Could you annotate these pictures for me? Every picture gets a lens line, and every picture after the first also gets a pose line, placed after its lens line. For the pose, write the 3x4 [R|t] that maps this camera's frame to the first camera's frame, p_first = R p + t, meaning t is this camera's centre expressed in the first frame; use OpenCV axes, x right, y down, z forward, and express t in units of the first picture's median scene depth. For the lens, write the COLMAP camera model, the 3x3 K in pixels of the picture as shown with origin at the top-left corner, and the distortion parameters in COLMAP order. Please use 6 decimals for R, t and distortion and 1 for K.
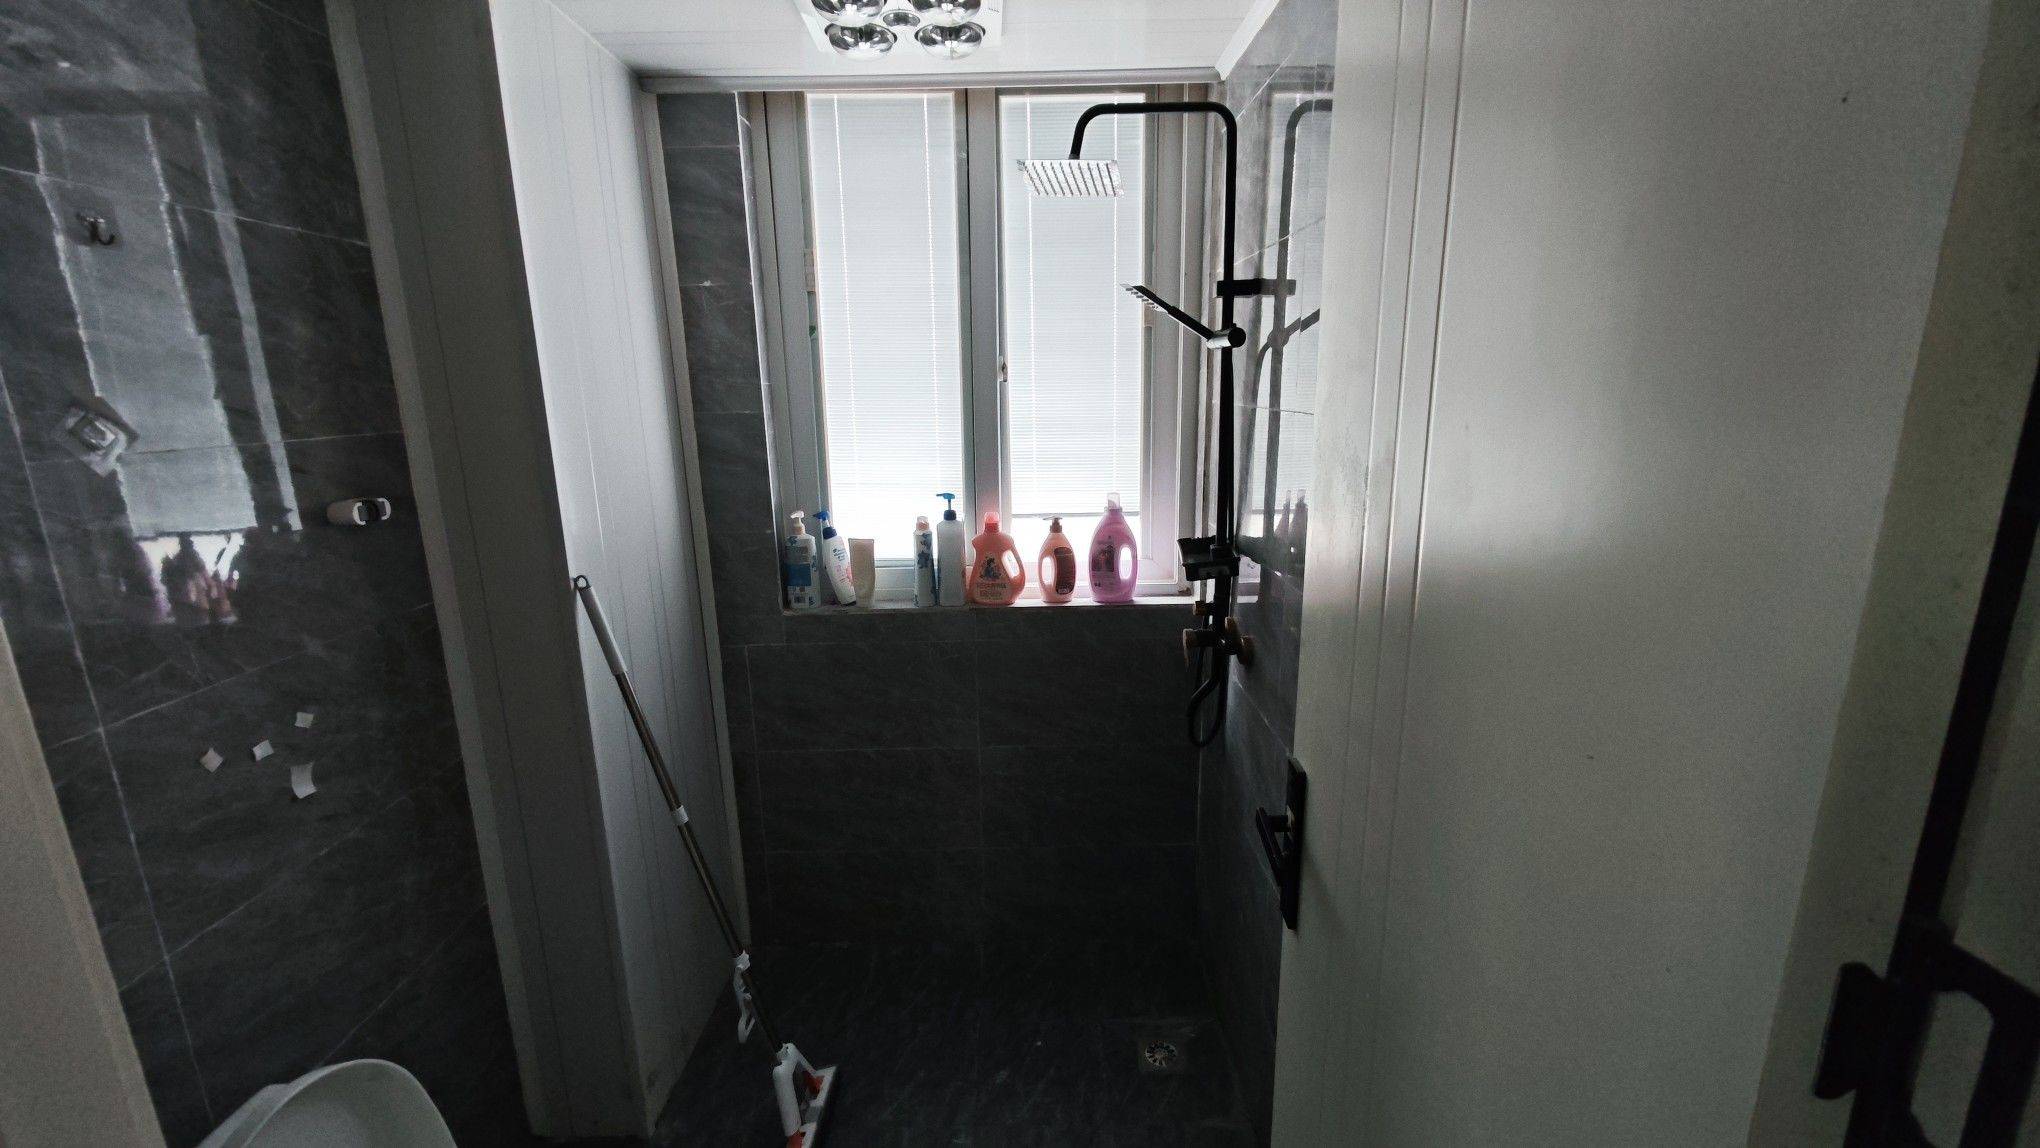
lens RADIAL K [[838.2, 0, 1026.4], [0, 838.2, 572.8], [0, 0, 1]] dist [-0.010470, 0.001528]
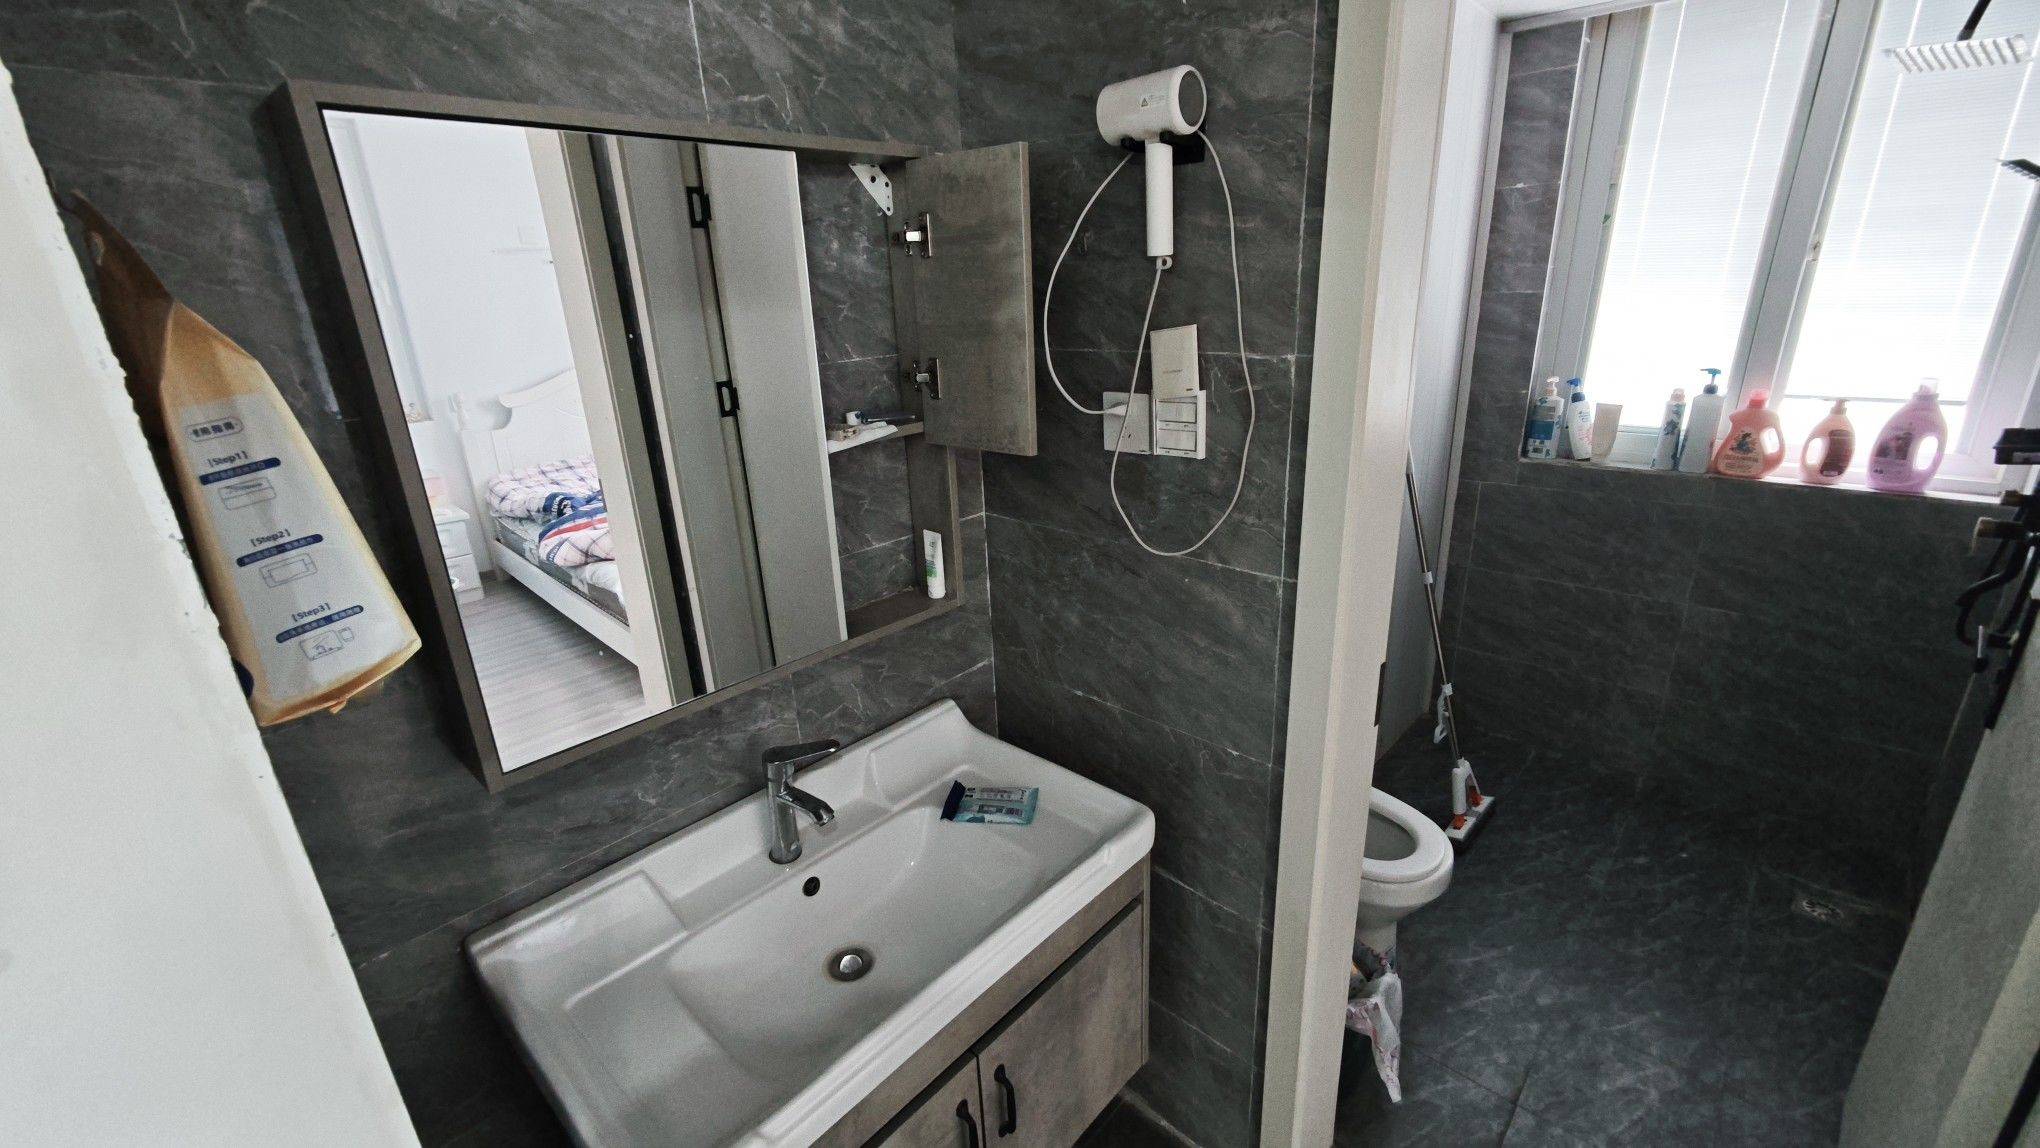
lens RADIAL K [[838.2, 0, 1017.7], [0, 838.2, 577.4], [0, 0, 1]] dist [-0.010470, 0.001528]
pose [[0.729450, 0.214869, -0.649410, 0.007044], [-0.129191, 0.975573, 0.177672, 0.094077], [0.671723, -0.045705, 0.739391, -0.418933]]
